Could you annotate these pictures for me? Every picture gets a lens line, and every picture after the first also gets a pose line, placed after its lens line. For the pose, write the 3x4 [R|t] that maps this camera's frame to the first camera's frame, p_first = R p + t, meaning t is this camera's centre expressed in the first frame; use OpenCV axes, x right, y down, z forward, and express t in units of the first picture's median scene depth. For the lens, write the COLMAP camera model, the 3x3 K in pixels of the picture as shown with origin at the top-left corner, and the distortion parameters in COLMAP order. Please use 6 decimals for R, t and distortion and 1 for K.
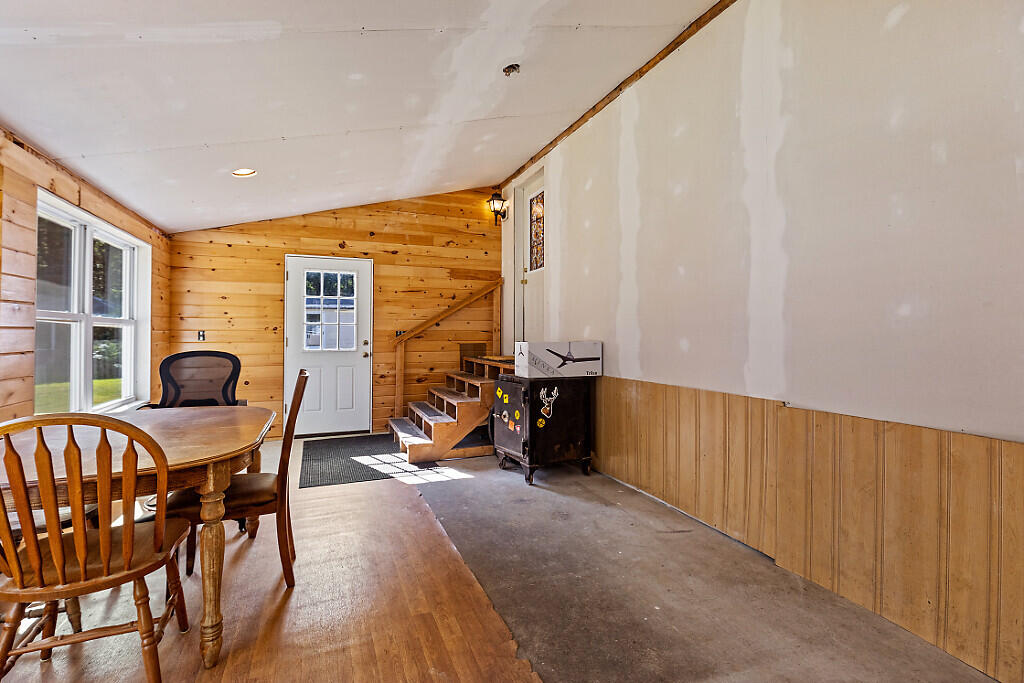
lens RADIAL K [[477.3, 0, 516.3], [0, 477.3, 334.7], [0, 0, 1]] dist [-0.001755, -0.000170]
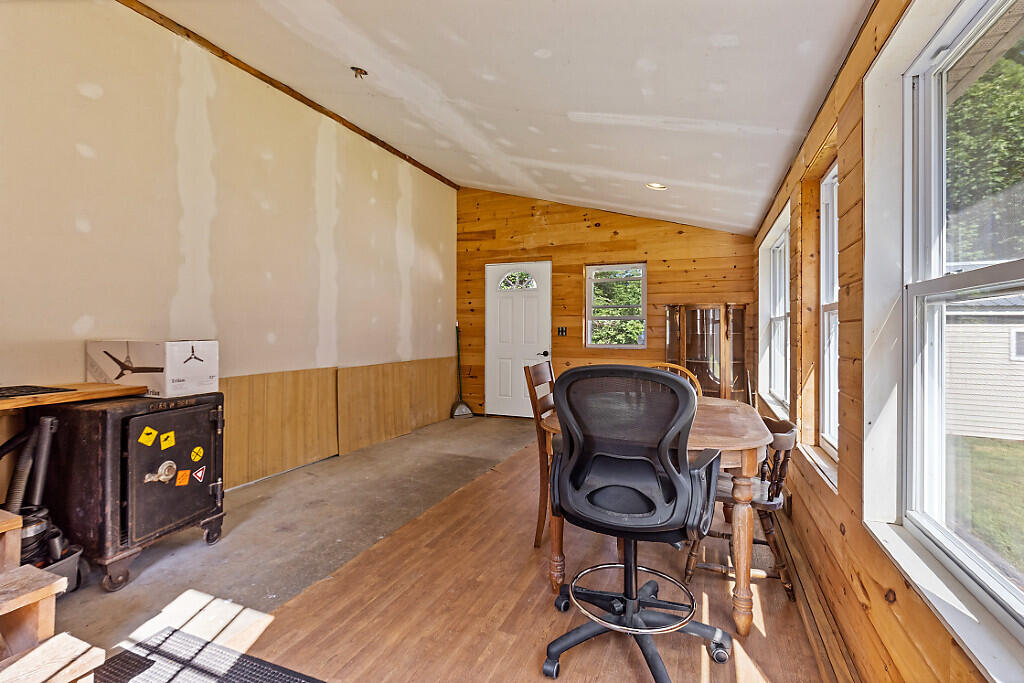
lens RADIAL K [[477.3, 0, 513.5], [0, 477.3, 334.8], [0, 0, 1]] dist [-0.001755, -0.000170]
pose [[-0.714177, -0.014826, 0.699808, -0.932487], [-0.007727, 0.999882, 0.013299, -0.006982], [-0.699922, 0.004090, -0.714208, 1.431236]]
